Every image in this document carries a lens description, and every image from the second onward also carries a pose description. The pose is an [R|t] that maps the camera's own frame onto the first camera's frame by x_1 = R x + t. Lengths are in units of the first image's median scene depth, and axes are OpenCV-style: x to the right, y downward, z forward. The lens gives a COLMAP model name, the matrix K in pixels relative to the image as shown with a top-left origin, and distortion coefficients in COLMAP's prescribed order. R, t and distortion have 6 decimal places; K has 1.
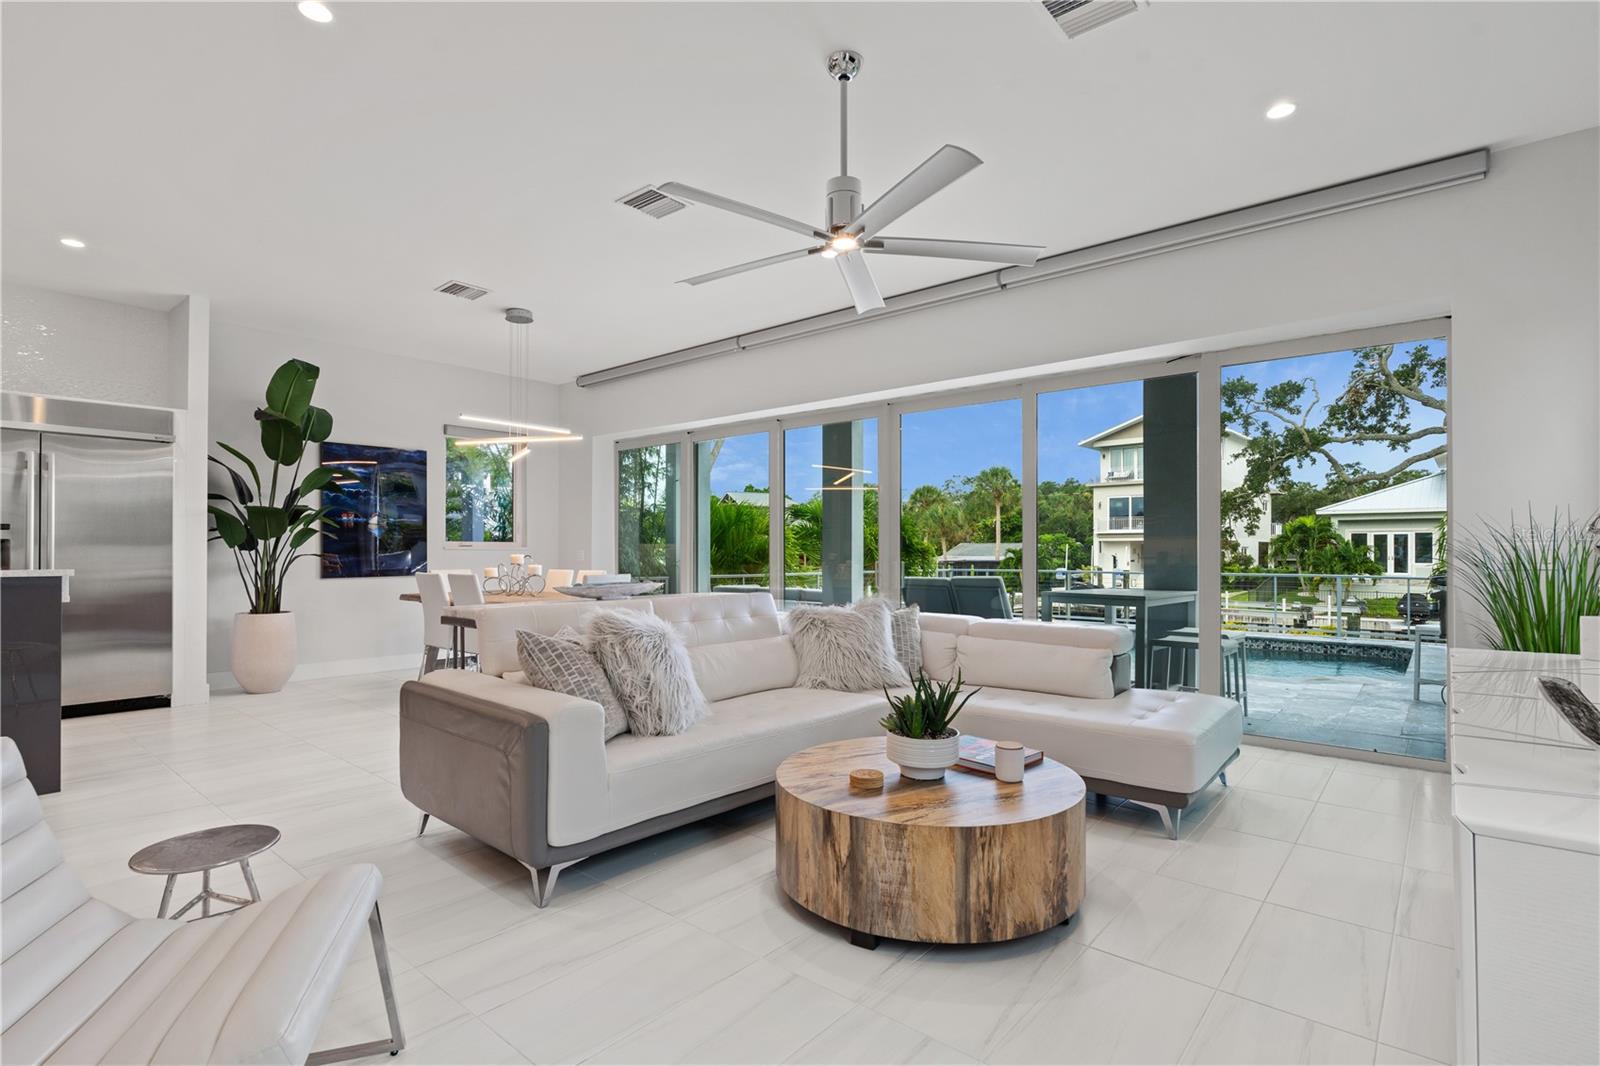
lens RADIAL K [[770.6, 0, 801.7], [0, 770.6, 548.9], [0, 0, 1]] dist [-0.006250, -0.000439]
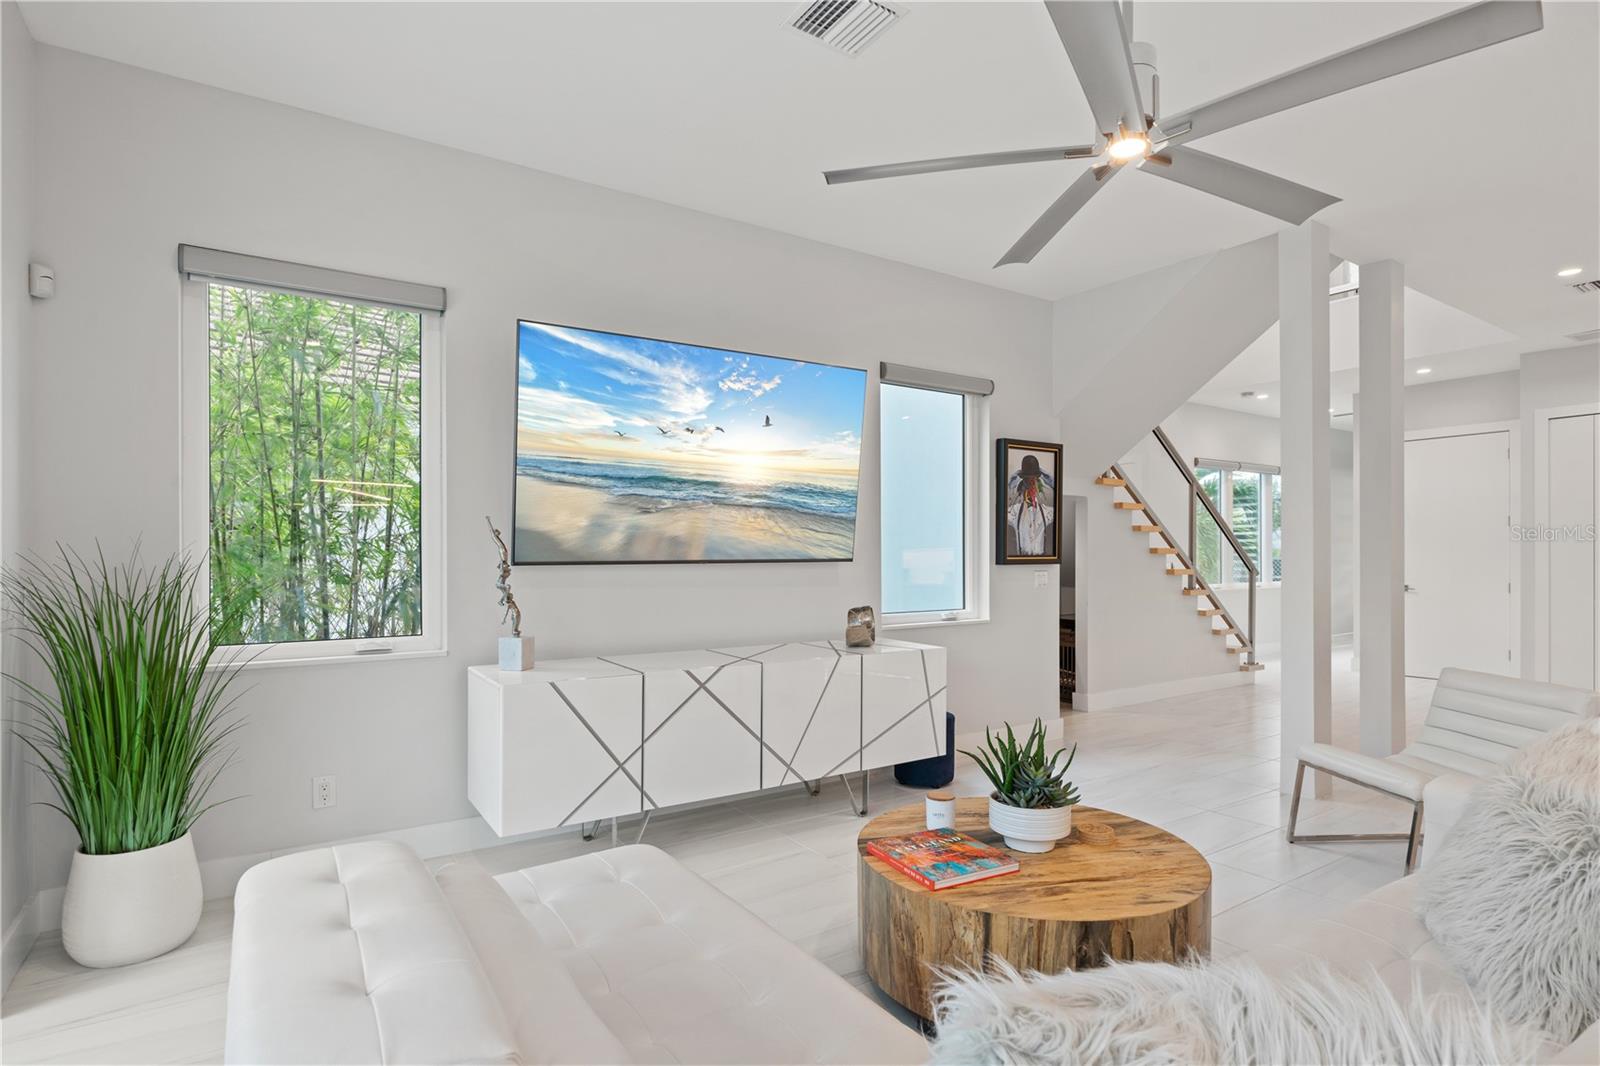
lens RADIAL K [[810.1, 0, 804.3], [0, 810.1, 555.6], [0, 0, 1]] dist [-0.000766, 0.000076]
pose [[-0.962934, -0.000237, 0.269736, 0.028796], [-0.000886, 0.999997, -0.002282, -0.008866], [-0.269734, -0.002437, -0.962932, 0.371778]]
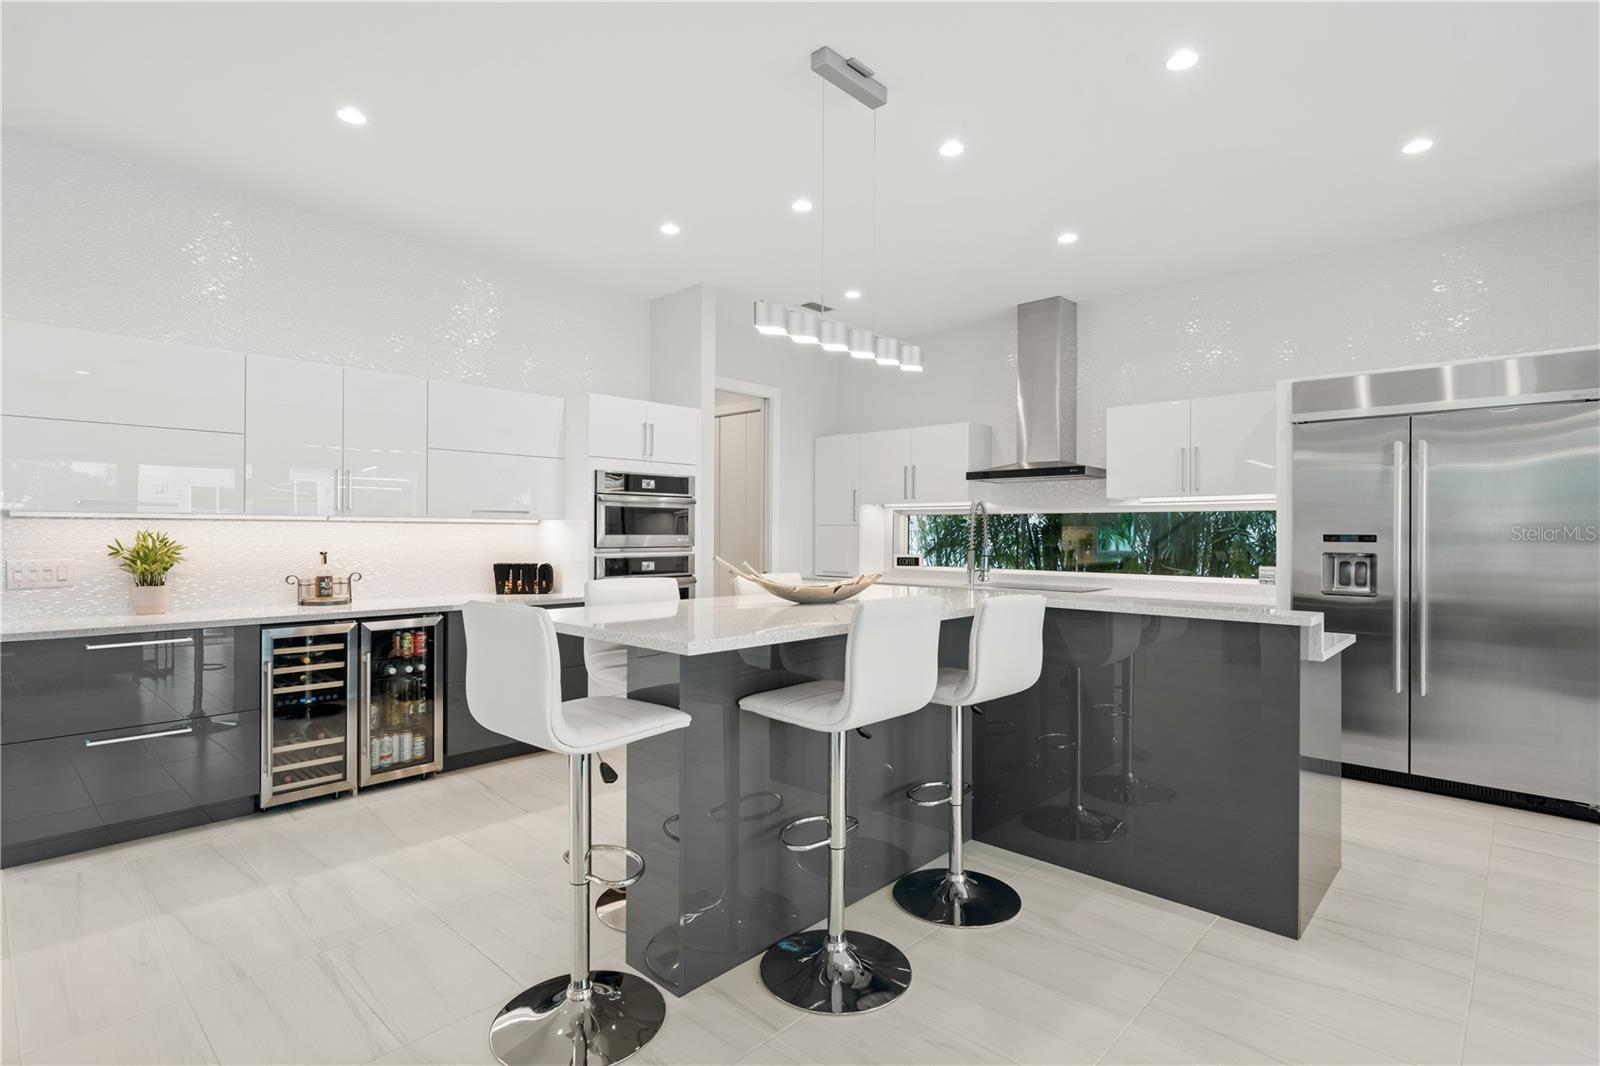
lens RADIAL K [[786.1, 0, 800.0], [0, 786.1, 533.0], [0, 0, 1]] dist [-0.003260, -0.000556]
pose [[-0.045324, -0.000066, -0.998972, -0.063627], [-0.001588, 0.999999, 0.000006, -0.011939], [0.998971, 0.001587, -0.045324, 0.153797]]
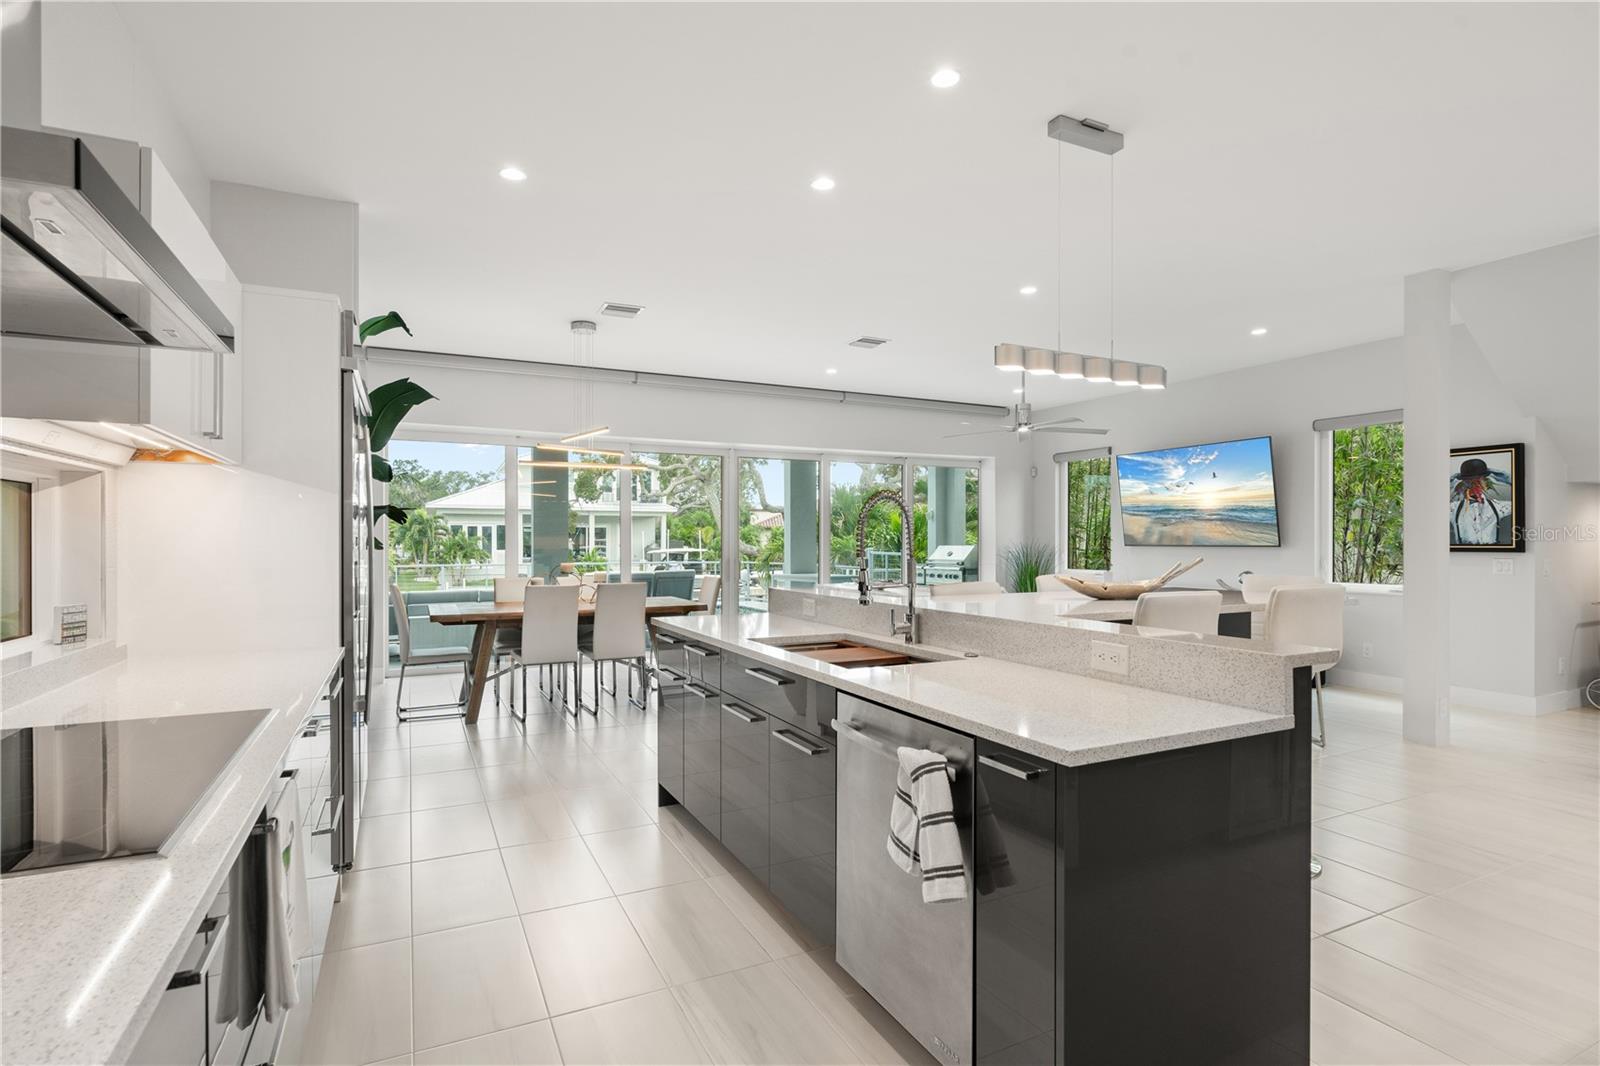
lens RADIAL K [[786.1, 0, 800.0], [0, 786.1, 533.0], [0, 0, 1]] dist [-0.003260, -0.000556]
pose [[0.394358, 0.007026, 0.918930, -0.526164], [-0.004947, 0.999973, -0.005523, -0.012127], [-0.918944, -0.002368, 0.394382, 0.141849]]
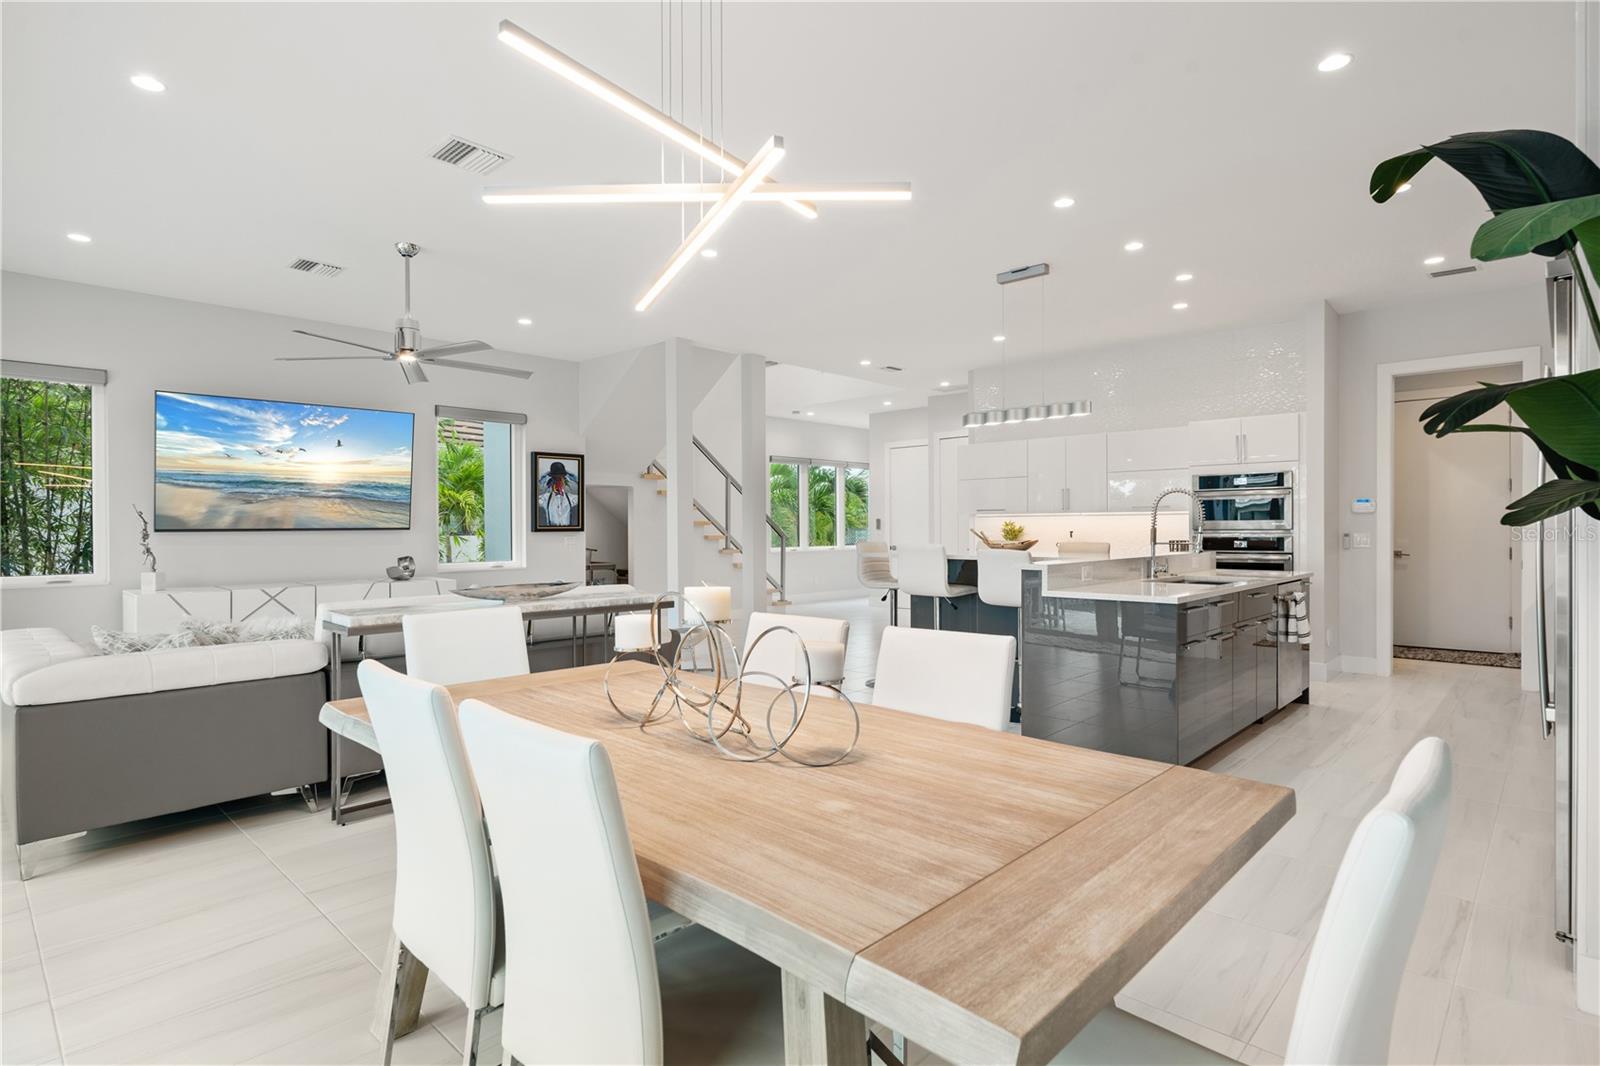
lens RADIAL K [[818.3, 0, 794.9], [0, 818.3, 532.9], [0, 0, 1]] dist [0.001062, 0.000137]
pose [[-0.998282, 0.003826, 0.058468, -0.184819], [0.004032, 0.999986, 0.003397, -0.006135], [-0.058454, 0.003627, -0.998284, 0.572143]]
